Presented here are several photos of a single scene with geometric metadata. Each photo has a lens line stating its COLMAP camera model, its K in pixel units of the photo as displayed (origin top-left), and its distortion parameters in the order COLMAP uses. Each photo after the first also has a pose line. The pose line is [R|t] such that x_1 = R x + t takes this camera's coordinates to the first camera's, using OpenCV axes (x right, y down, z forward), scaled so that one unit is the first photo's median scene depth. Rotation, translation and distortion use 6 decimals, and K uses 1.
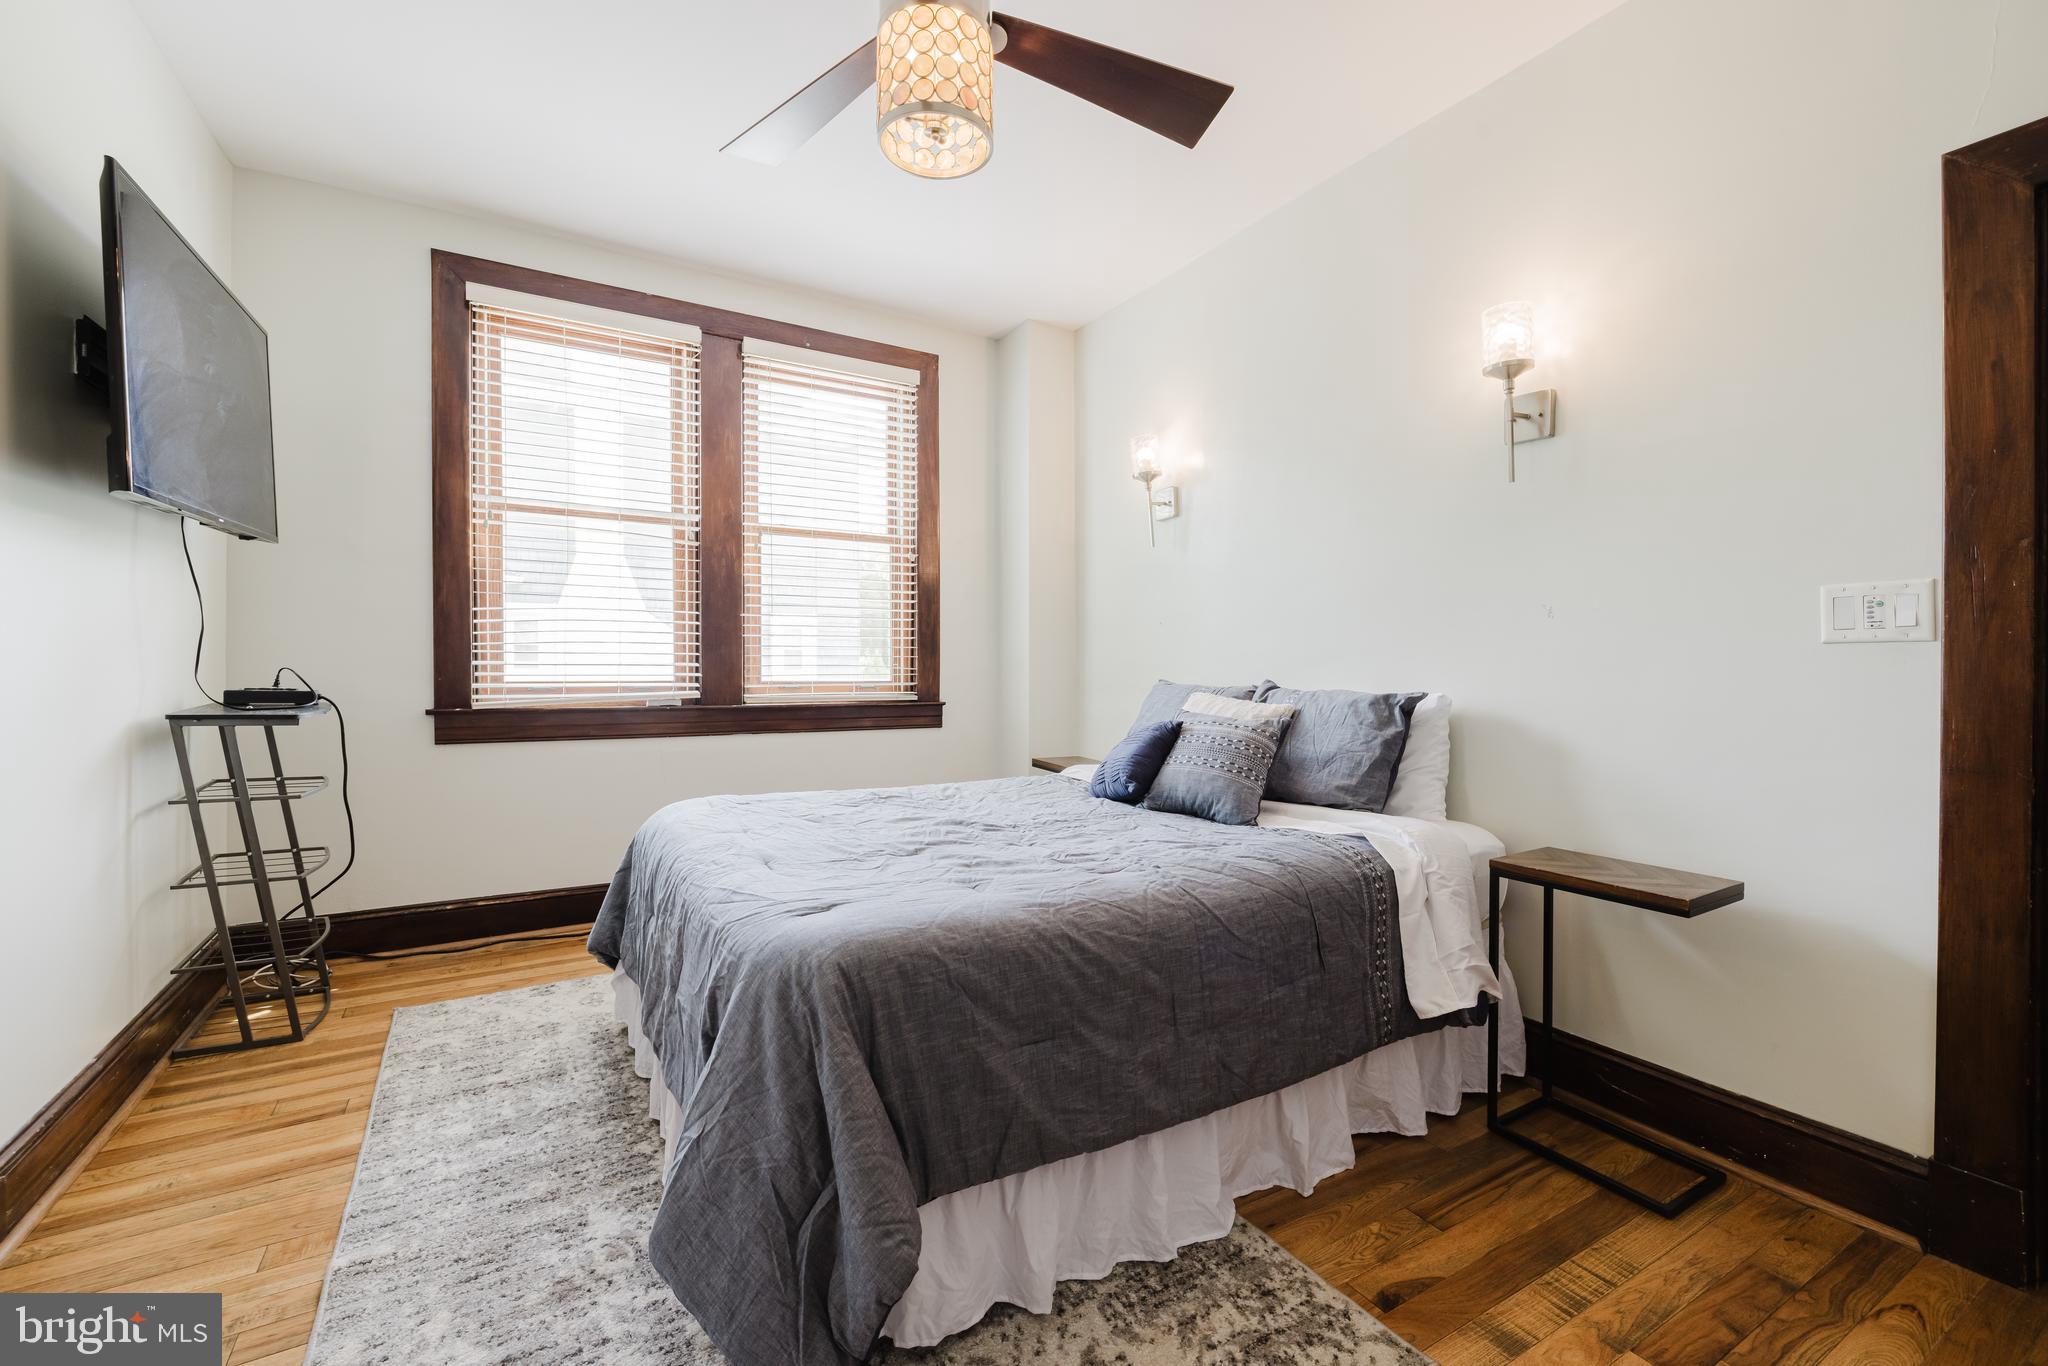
lens RADIAL K [[881.0, 0, 1024.3], [0, 881.0, 681.2], [0, 0, 1]] dist [-0.001577, -0.000109]
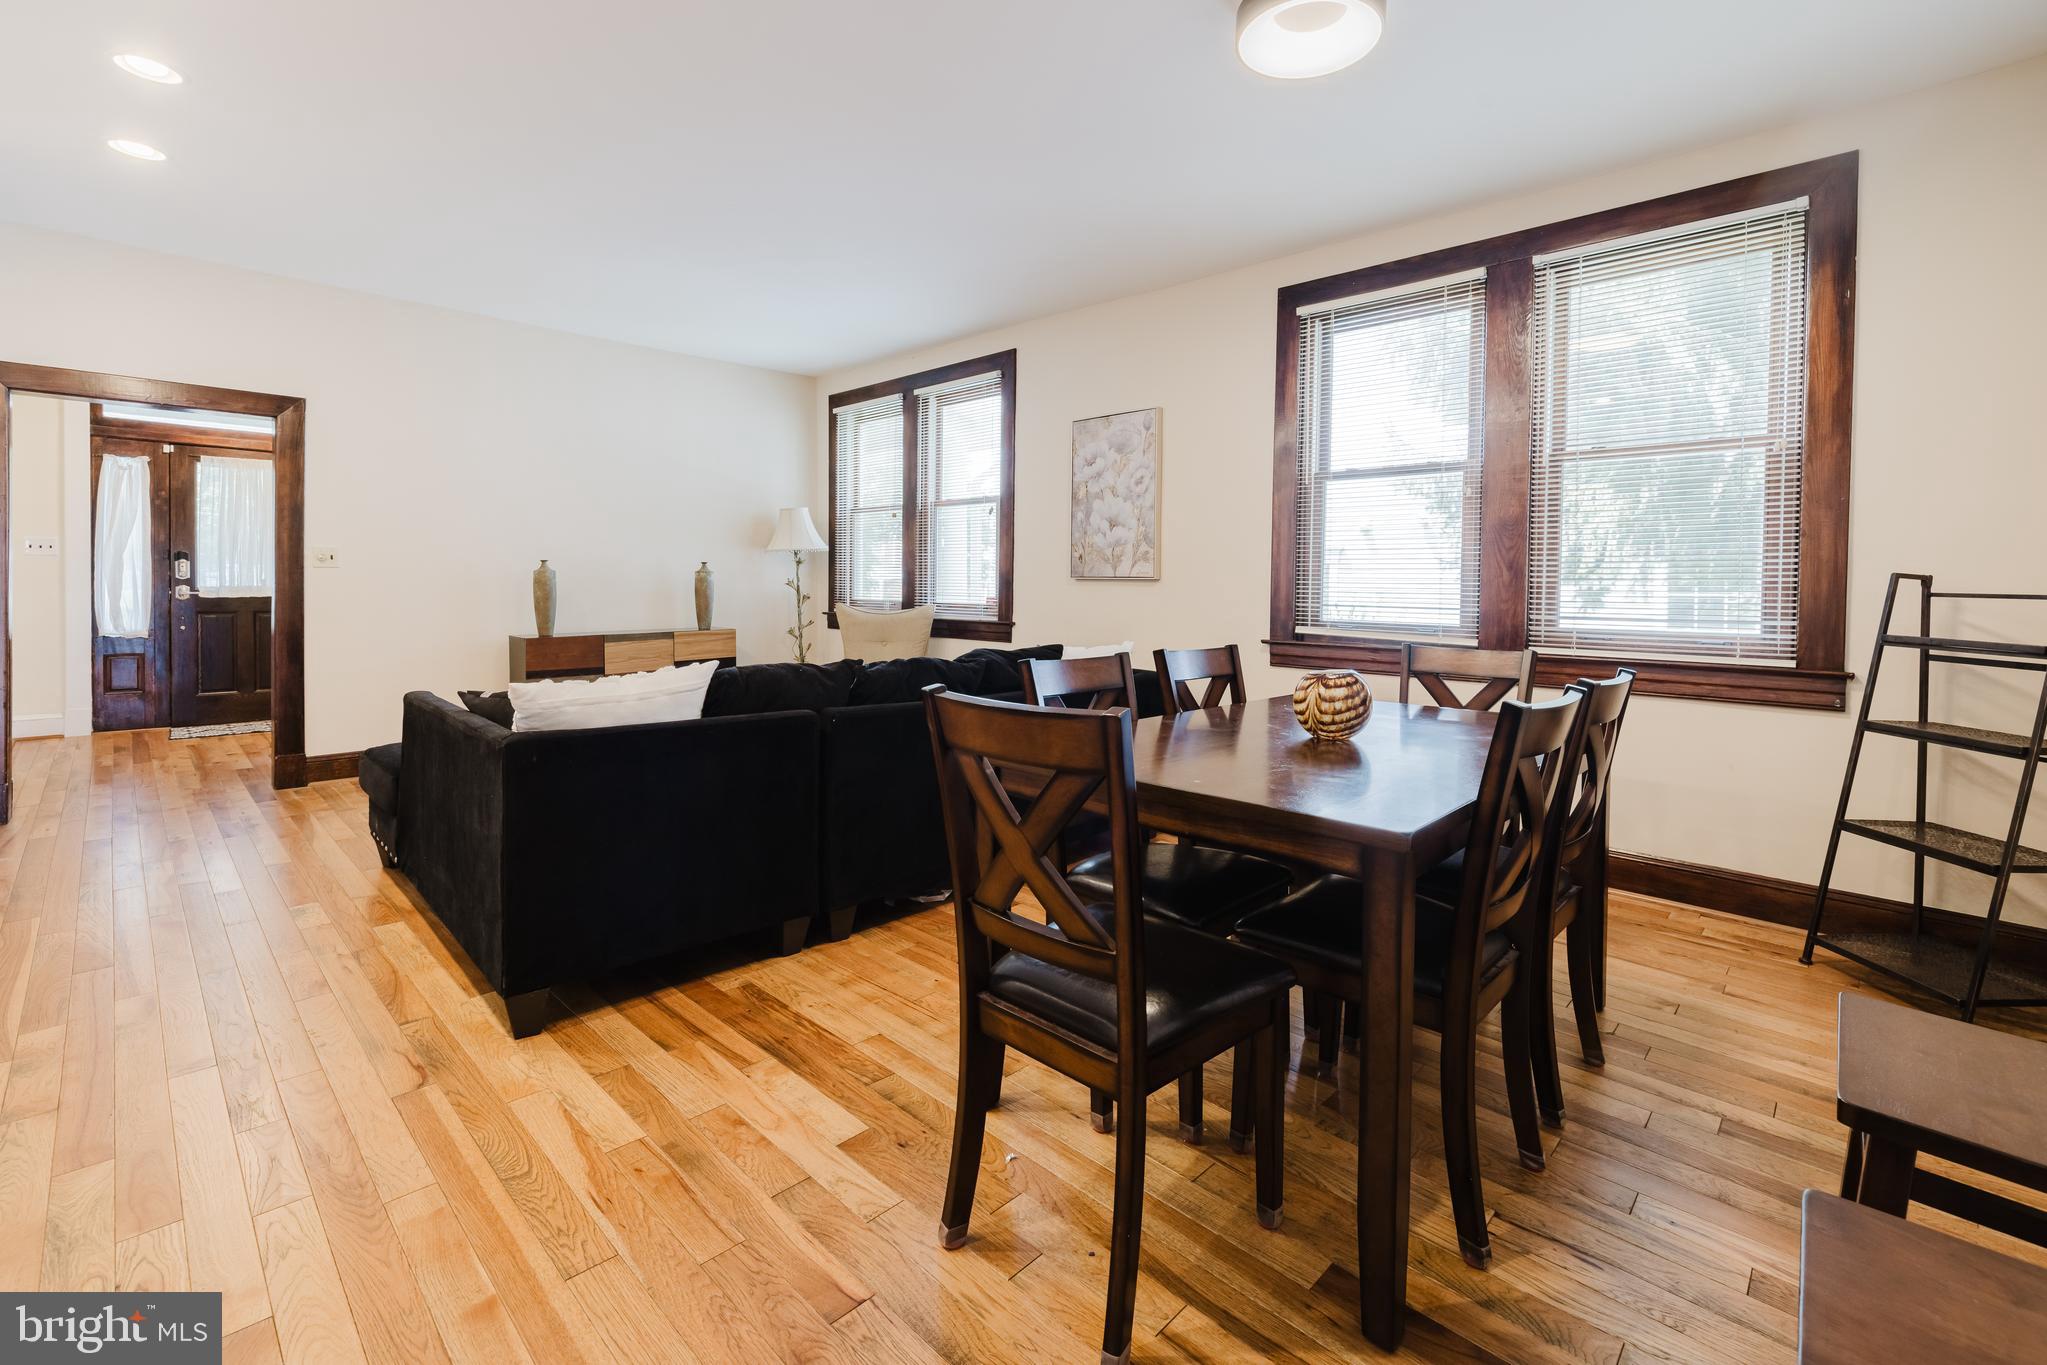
lens RADIAL K [[880.6, 0, 1017.8], [0, 880.6, 613.7], [0, 0, 1]] dist [-0.001577, -0.000109]
pose [[0.271802, 0.013806, -0.962254, 0.485473], [-0.037144, 0.999303, 0.003846, 0.001847], [0.961636, 0.034697, 0.272125, 0.283713]]
